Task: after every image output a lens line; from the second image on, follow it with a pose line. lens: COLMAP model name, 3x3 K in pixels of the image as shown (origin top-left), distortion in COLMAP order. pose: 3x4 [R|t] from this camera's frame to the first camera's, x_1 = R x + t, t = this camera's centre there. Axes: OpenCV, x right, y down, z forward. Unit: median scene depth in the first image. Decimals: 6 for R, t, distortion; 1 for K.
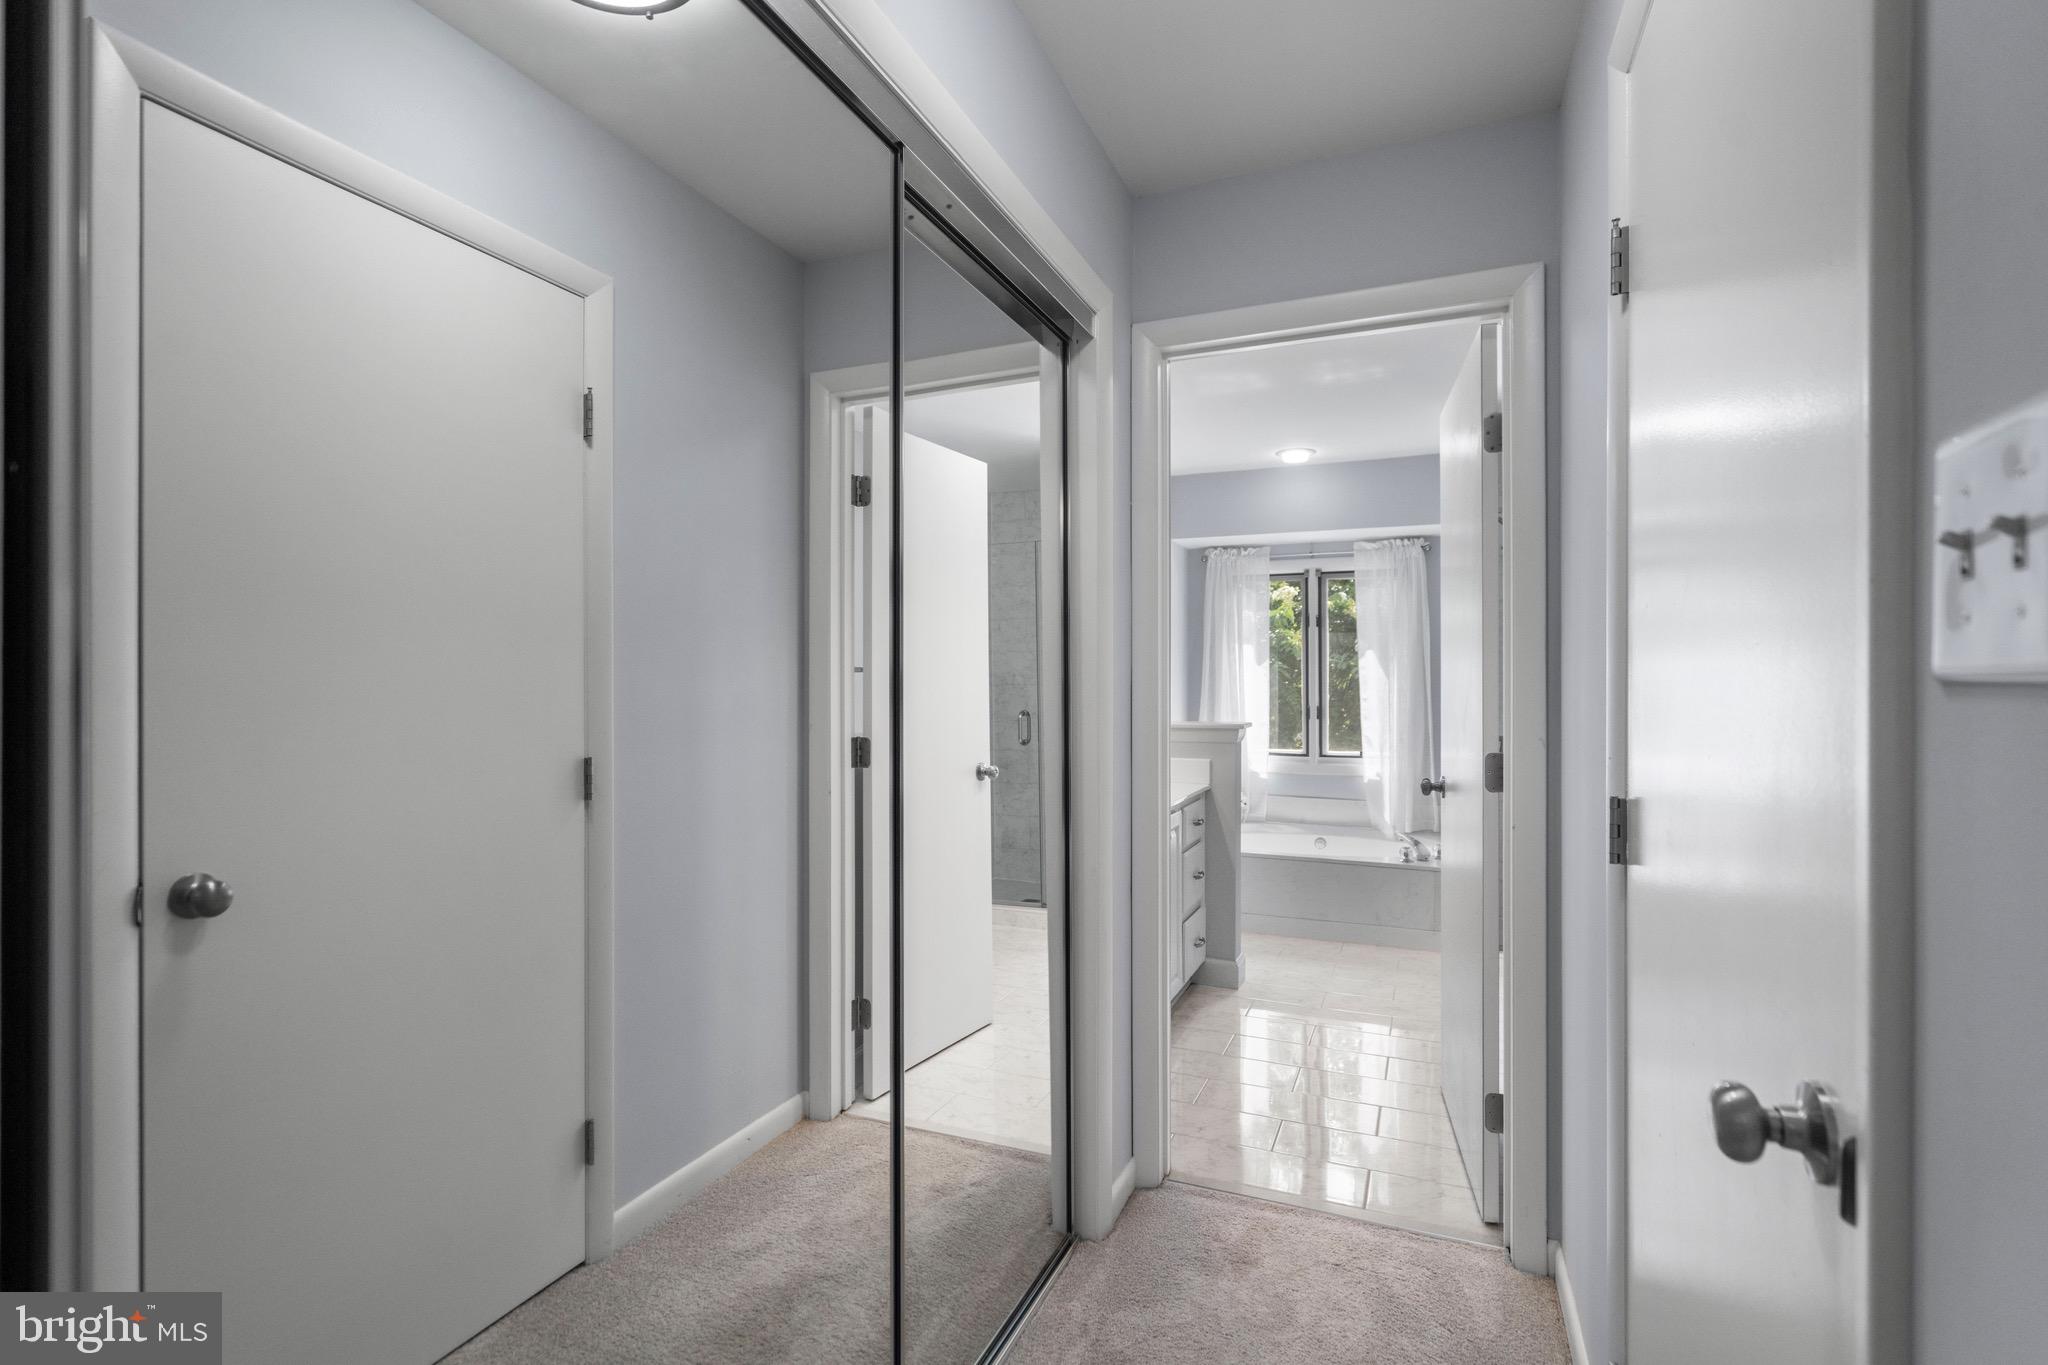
lens RADIAL K [[931.8, 0, 1037.3], [0, 931.8, 682.4], [0, 0, 1]] dist [-0.003276, 0.003163]
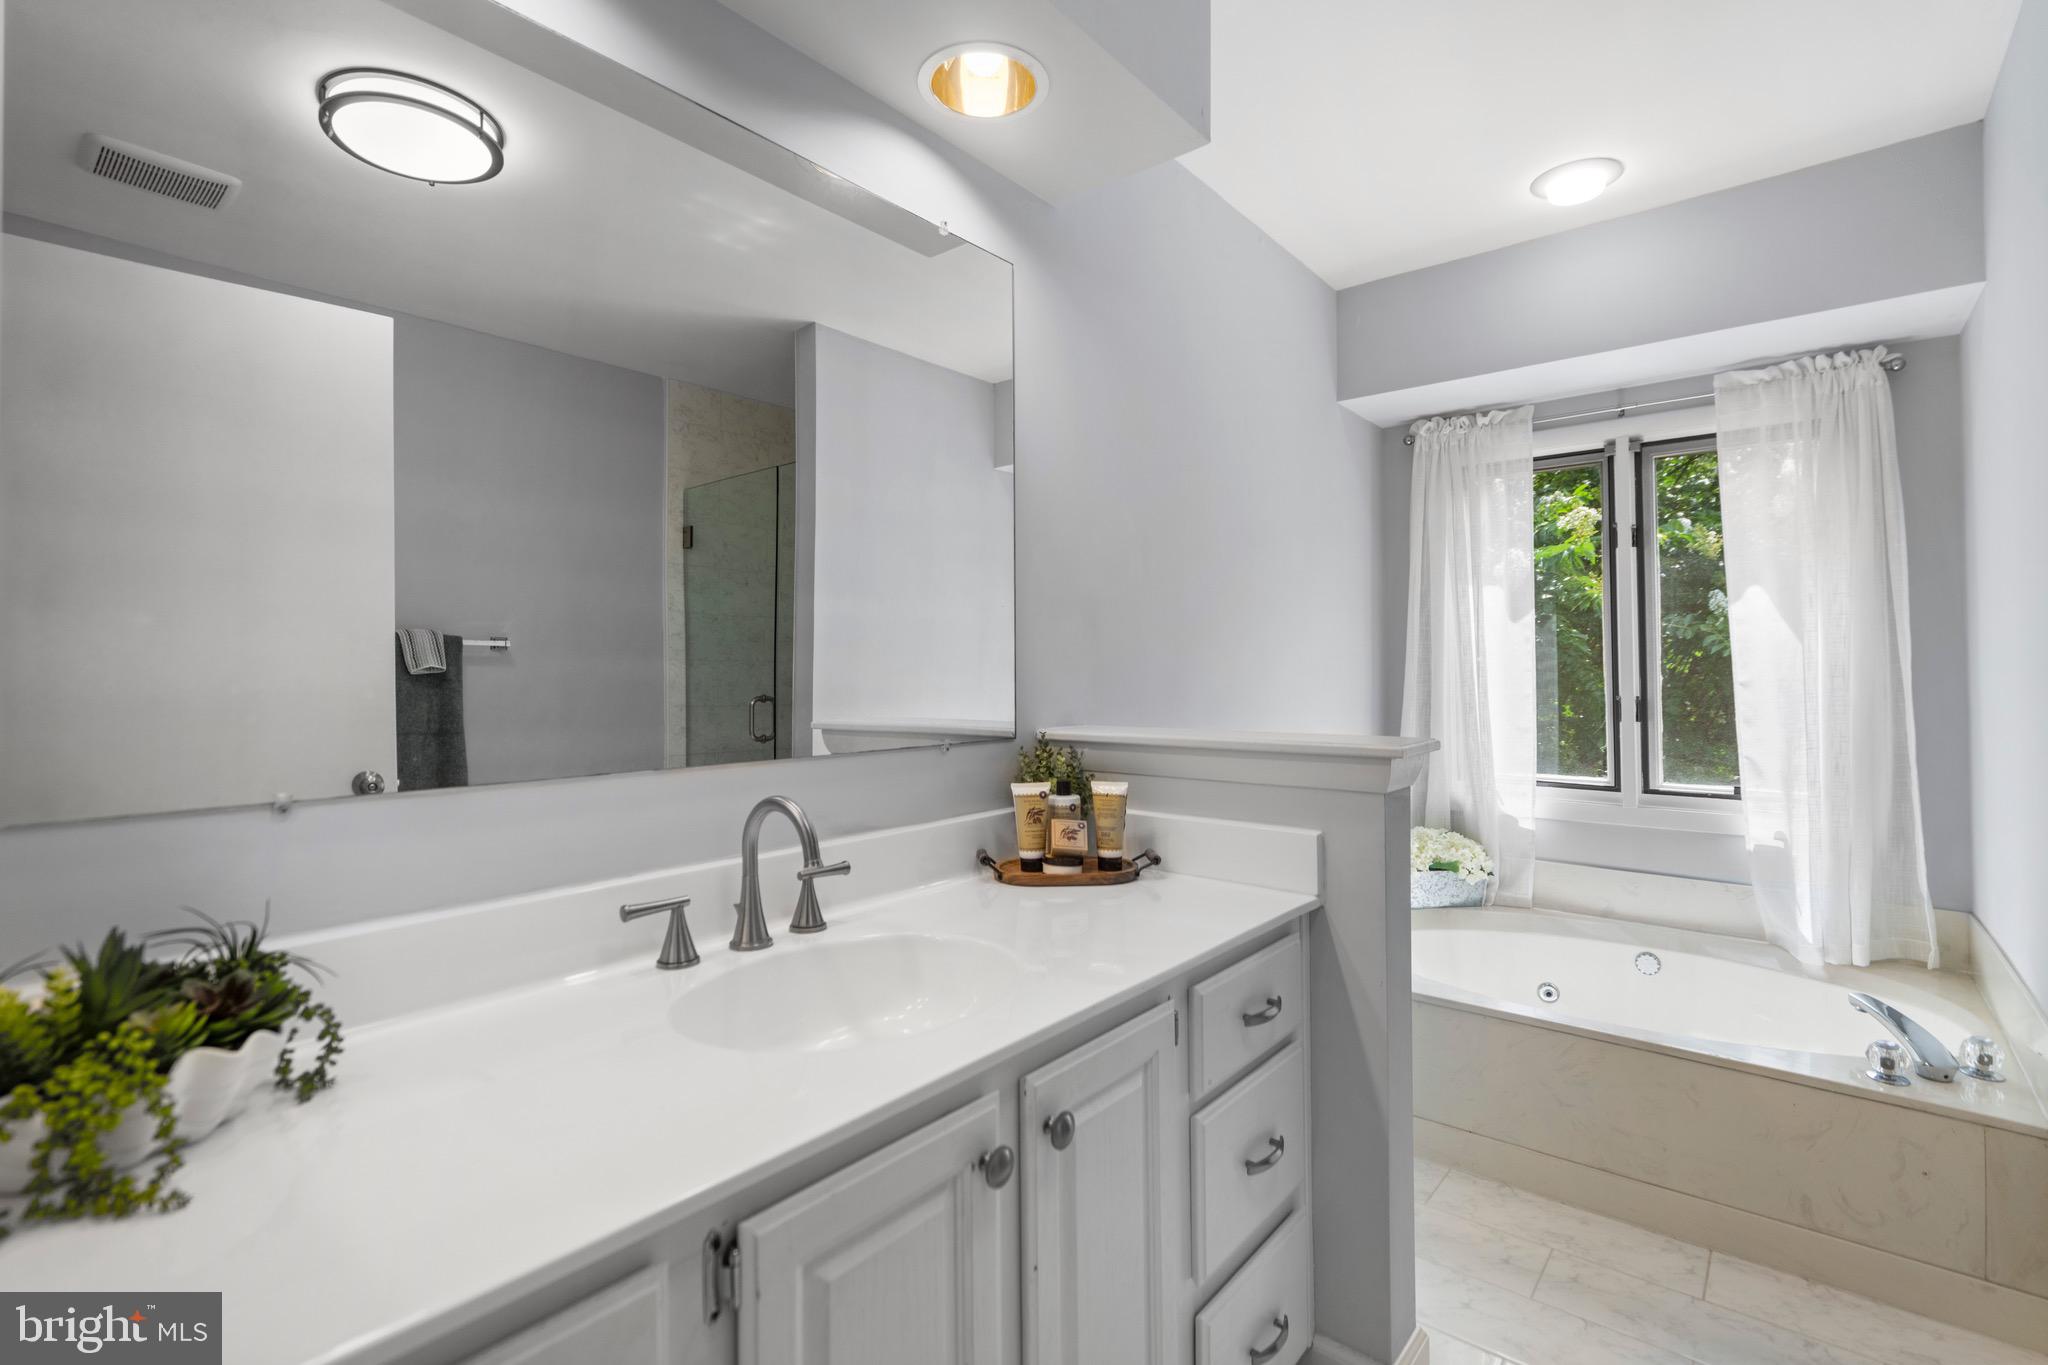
lens RADIAL K [[931.8, 0, 1034.3], [0, 931.8, 654.8], [0, 0, 1]] dist [-0.003276, 0.003163]
pose [[0.958708, -0.009586, -0.284230, 0.124649], [0.004854, 0.999838, -0.017348, 0.009083], [0.284350, 0.015252, 0.958599, 0.401293]]
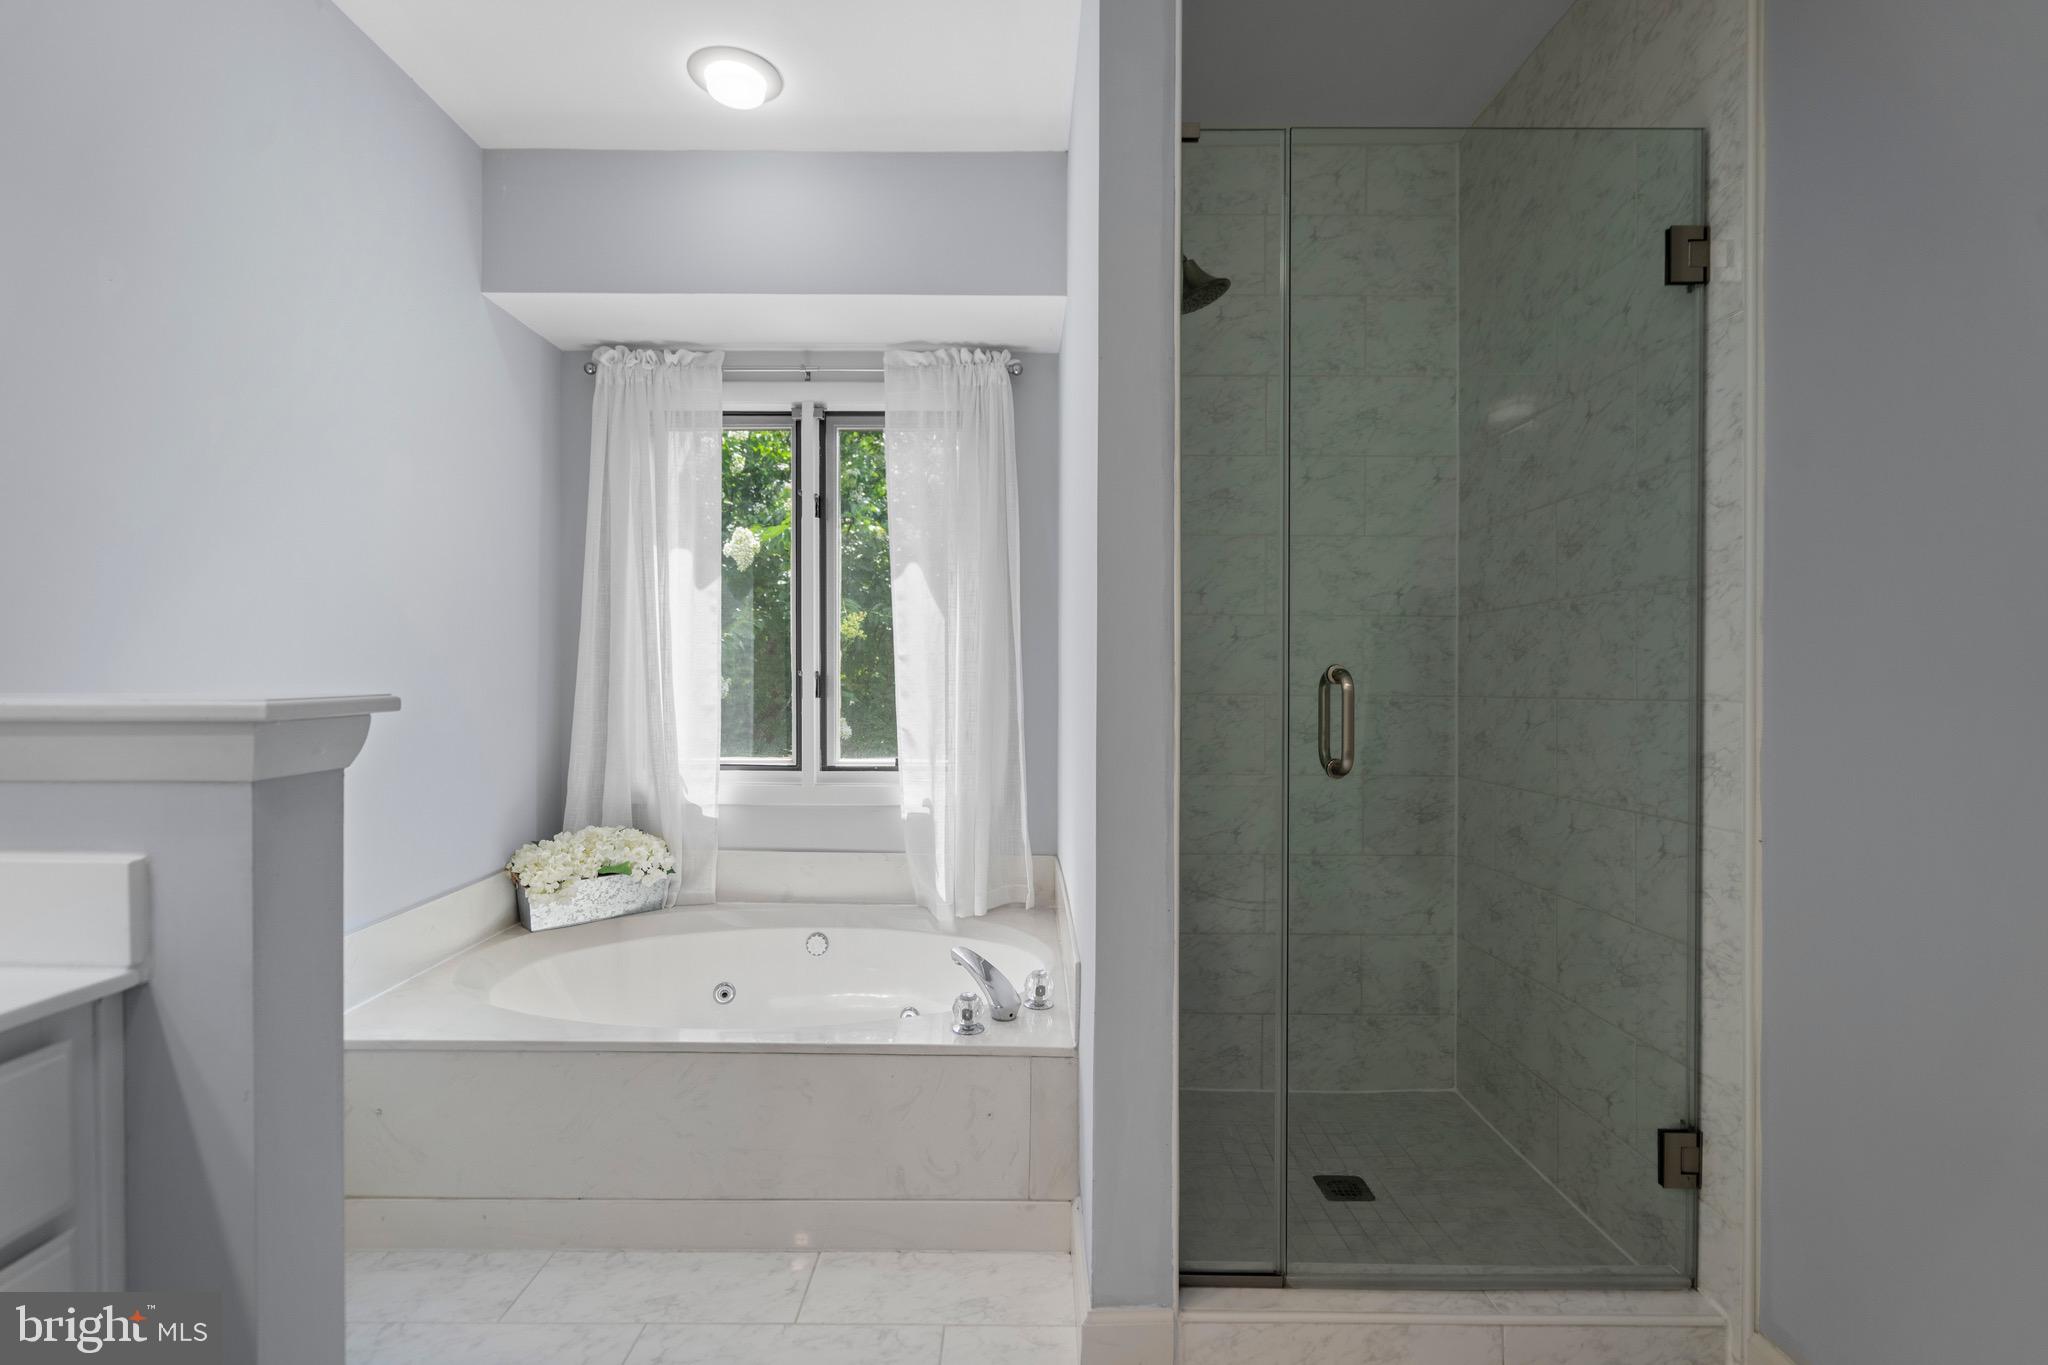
lens RADIAL K [[931.8, 0, 1010.8], [0, 931.8, 678.2], [0, 0, 1]] dist [-0.003276, 0.003163]
pose [[0.923793, 0.001984, 0.382887, 0.204475], [-0.004226, 0.999979, 0.005014, 0.025906], [-0.382869, -0.006250, 0.923782, 0.489302]]
